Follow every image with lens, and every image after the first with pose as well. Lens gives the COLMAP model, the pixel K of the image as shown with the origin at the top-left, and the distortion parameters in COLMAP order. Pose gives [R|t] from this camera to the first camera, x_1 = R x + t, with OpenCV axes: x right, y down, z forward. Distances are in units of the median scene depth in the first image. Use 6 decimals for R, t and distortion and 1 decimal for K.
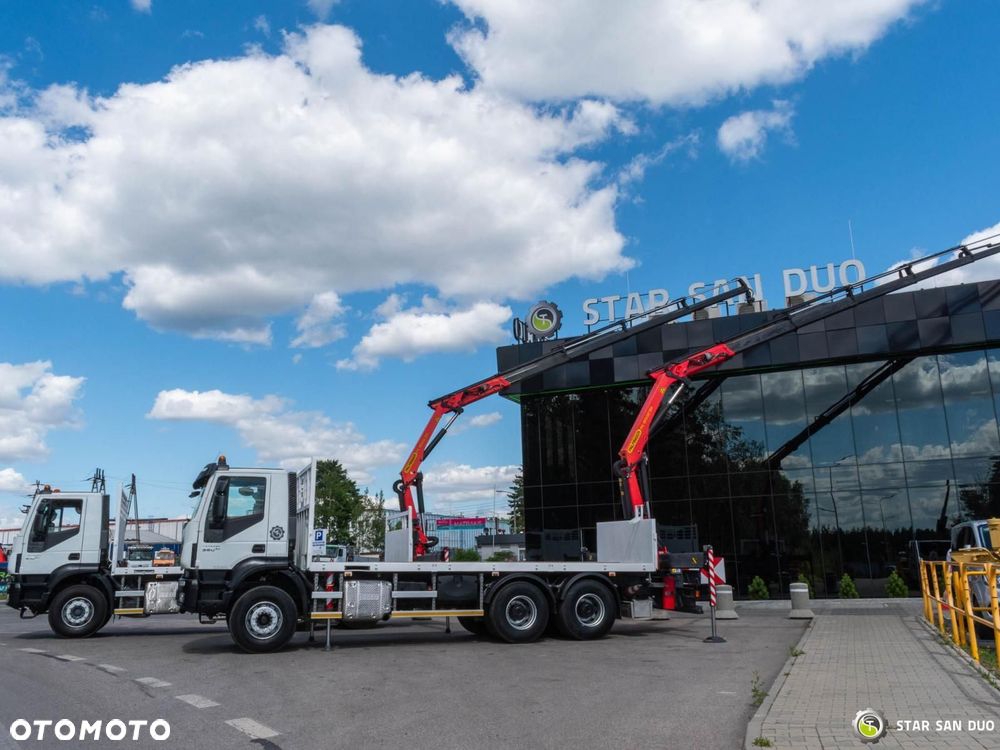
lens RADIAL K [[907.1, 0, 486.7], [0, 907.1, 355.4], [0, 0, 1]] dist [0.012817, -0.042527]
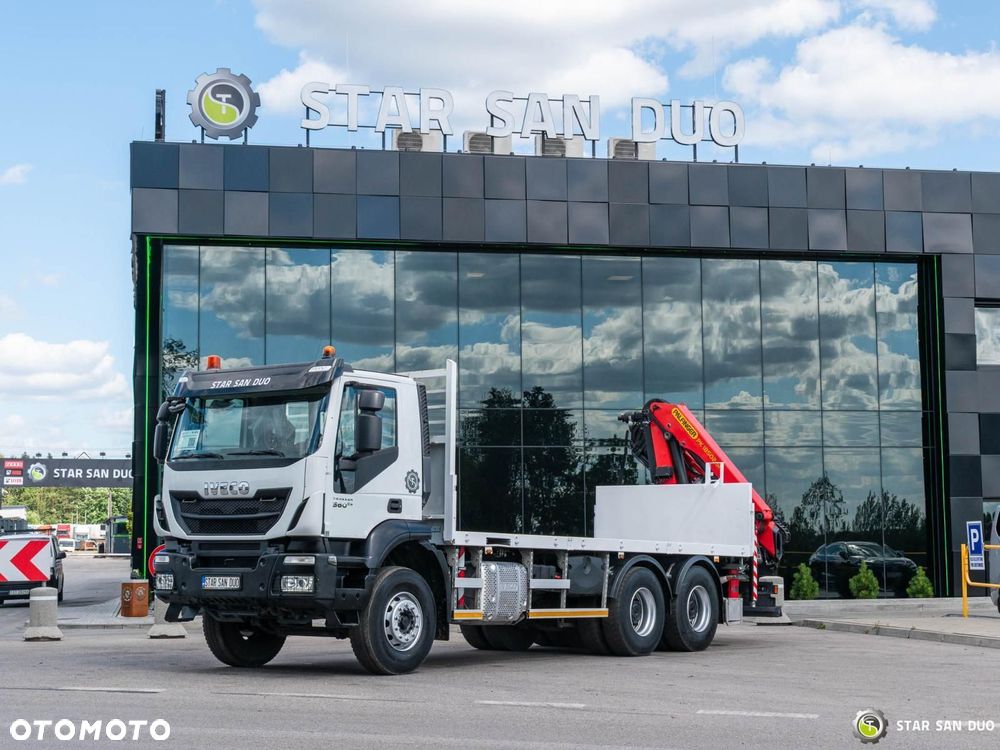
lens RADIAL K [[1825.3, 0, 553.7], [0, 1825.3, 361.2], [0, 0, 1]] dist [-0.032042, 0.000000]
pose [[0.788274, 0.080026, 0.610098, -0.853210], [-0.151169, 0.986306, 0.065945, 0.020834], [-0.596466, -0.144210, 0.789577, -0.002154]]
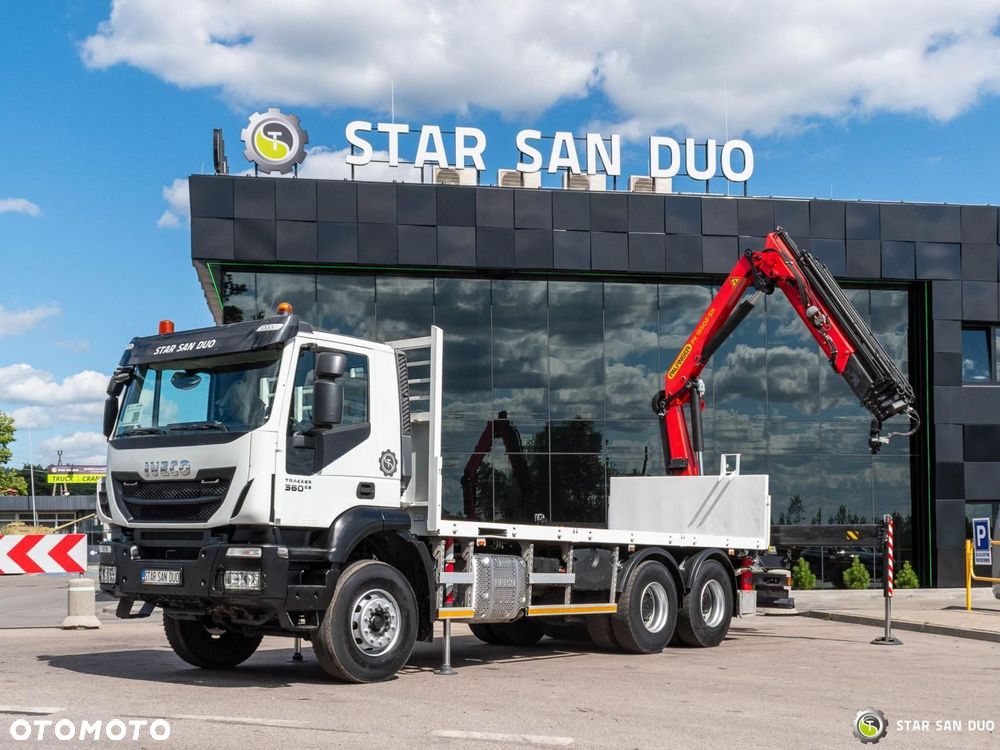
lens RADIAL K [[1316.8, 0, 540.3], [0, 1316.8, 508.8], [0, 0, 1]] dist [0.032995, 0.000000]
pose [[0.813949, 0.035118, 0.579874, -0.568630], [-0.144287, 0.979114, 0.143234, 0.093290], [-0.562733, -0.200254, 0.802016, 0.312371]]
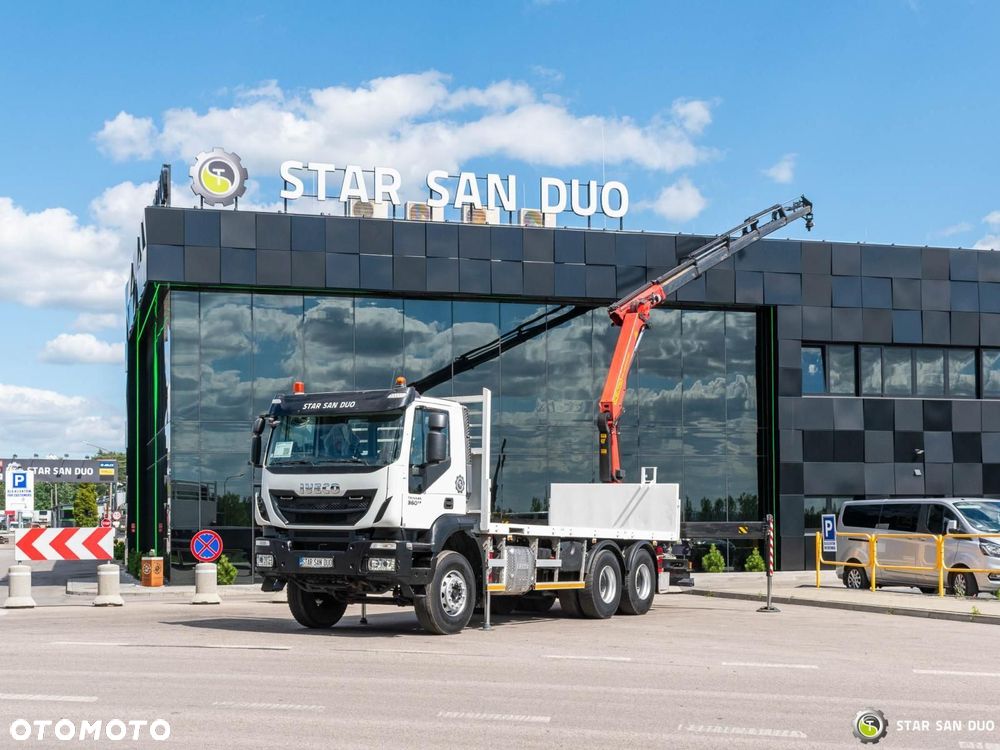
lens RADIAL K [[1432.0, 0, 460.6], [0, 1432.0, 499.4], [0, 0, 1]] dist [0.001818, 0.000000]
pose [[0.751313, 0.033213, 0.659109, -0.974039], [-0.163158, 0.977077, 0.136746, 0.039089], [-0.639459, -0.210278, 0.739510, 0.092080]]
